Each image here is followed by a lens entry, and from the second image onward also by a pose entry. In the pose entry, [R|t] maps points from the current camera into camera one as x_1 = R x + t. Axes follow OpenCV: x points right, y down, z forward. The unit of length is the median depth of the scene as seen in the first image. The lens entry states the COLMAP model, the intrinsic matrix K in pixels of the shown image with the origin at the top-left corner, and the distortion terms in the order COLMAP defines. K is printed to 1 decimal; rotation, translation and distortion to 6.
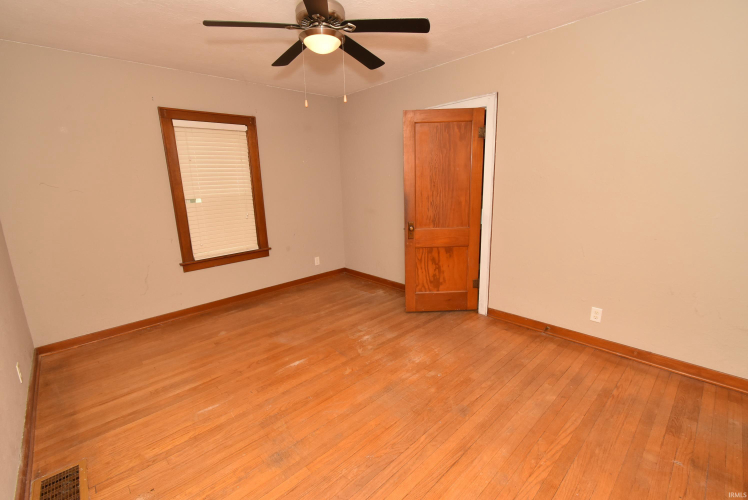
lens RADIAL K [[330.5, 0, 373.8], [0, 330.5, 251.4], [0, 0, 1]] dist [0.003470, -0.001464]
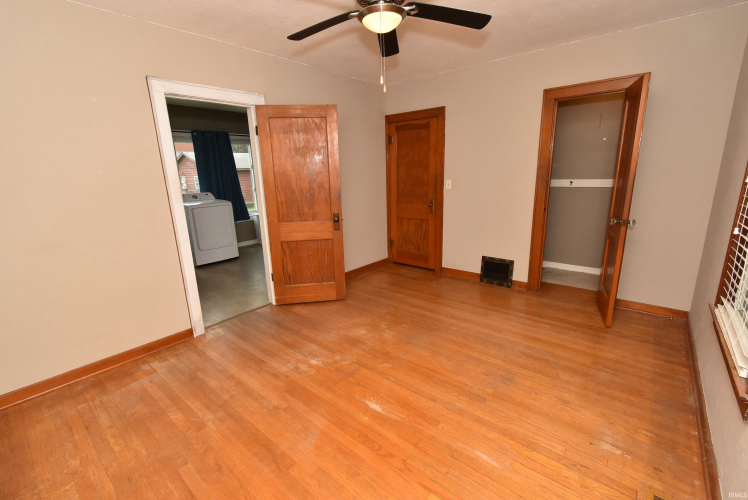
lens RADIAL K [[330.5, 0, 372.9], [0, 330.5, 249.9], [0, 0, 1]] dist [0.003470, -0.001464]
pose [[-0.111705, -0.207842, 0.971763, -0.862415], [0.246162, 0.941619, 0.229691, -0.176947], [-0.962770, 0.264869, -0.054020, 0.899316]]
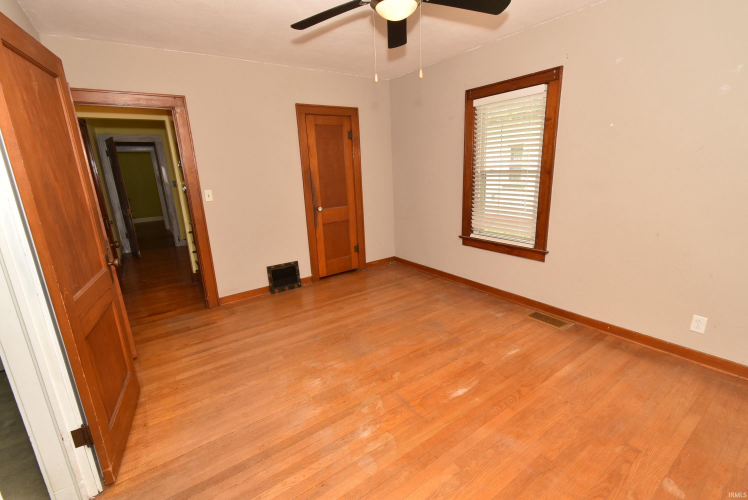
lens RADIAL K [[330.5, 0, 374.2], [0, 330.5, 250.0], [0, 0, 1]] dist [0.003470, -0.001464]
pose [[-0.987612, 0.030777, 0.153871, -0.152459], [0.096609, 0.891962, 0.441668, -0.327674], [-0.123653, 0.451062, -0.883885, 1.498714]]
